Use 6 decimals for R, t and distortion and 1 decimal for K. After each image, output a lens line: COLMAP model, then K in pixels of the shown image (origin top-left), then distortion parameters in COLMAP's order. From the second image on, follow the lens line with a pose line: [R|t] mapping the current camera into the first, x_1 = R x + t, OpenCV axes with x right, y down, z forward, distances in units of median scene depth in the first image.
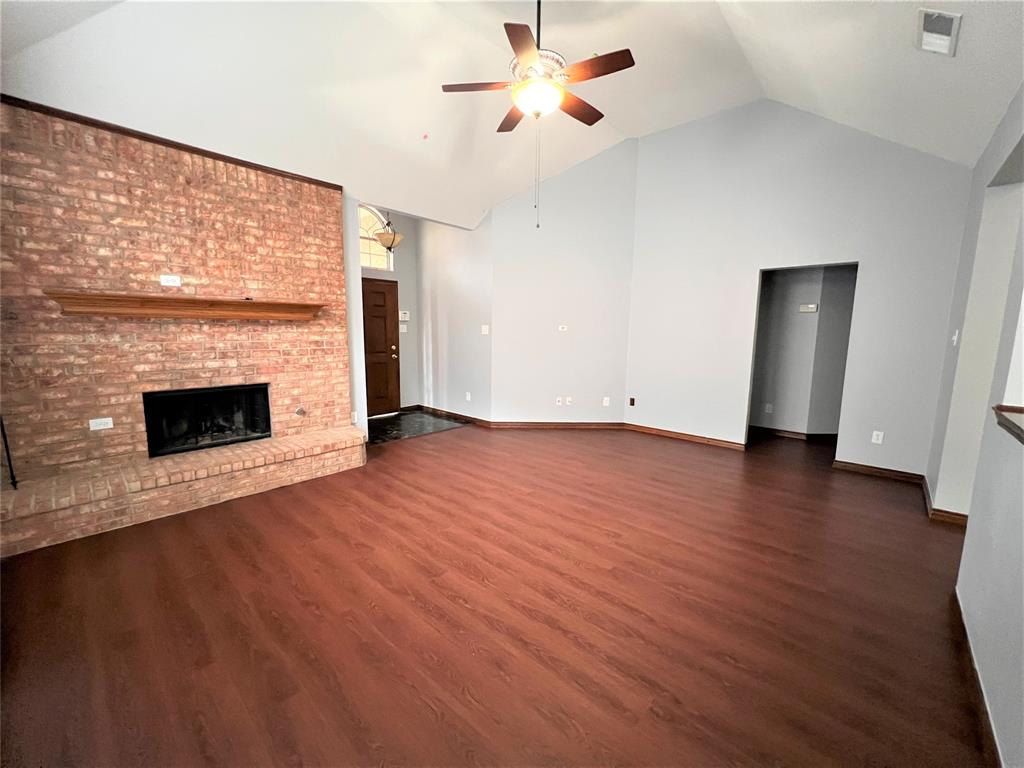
lens RADIAL K [[408.0, 0, 514.4], [0, 408.0, 383.1], [0, 0, 1]] dist [-0.000037, -0.000435]
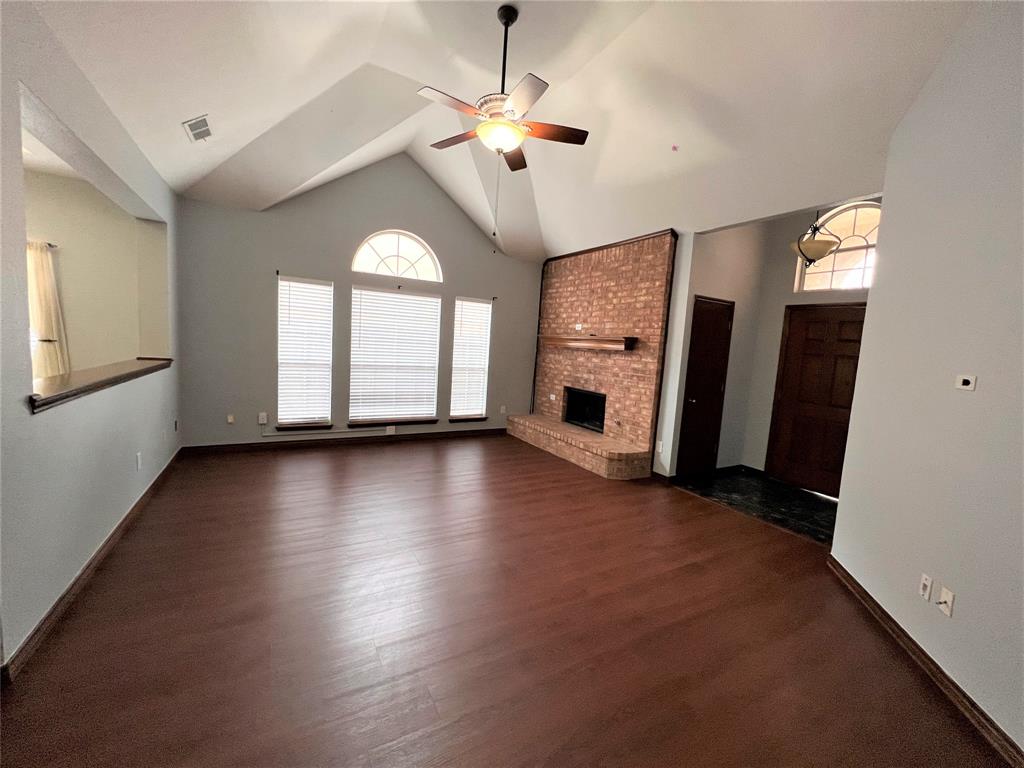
lens RADIAL K [[408.0, 0, 513.2], [0, 408.0, 384.1], [0, 0, 1]] dist [-0.000037, -0.000435]
pose [[-0.303652, 0.062502, -0.950731, 0.864782], [-0.197410, 0.972066, 0.126955, -0.159794], [0.932108, 0.226234, -0.282831, 1.164610]]
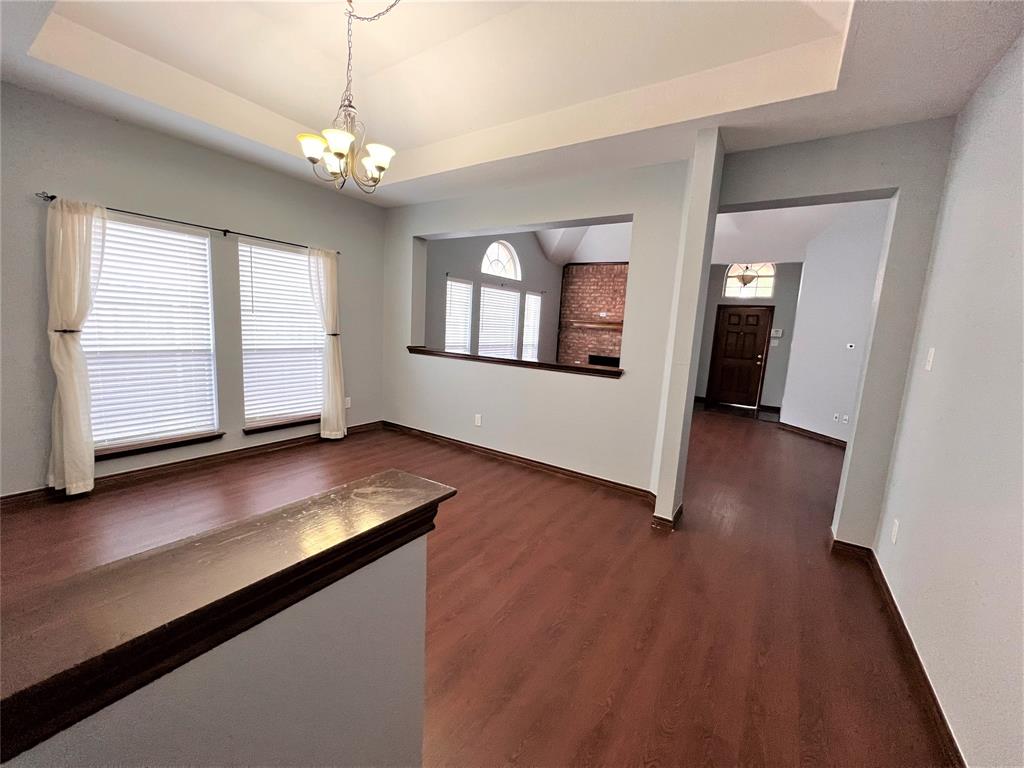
lens RADIAL K [[408.0, 0, 512.5], [0, 408.0, 385.3], [0, 0, 1]] dist [-0.000037, -0.000435]
pose [[0.152750, 0.141158, -0.978132, 1.552726], [-0.191380, 0.975236, 0.110853, 0.014656], [0.969557, 0.170262, 0.175982, 0.036552]]
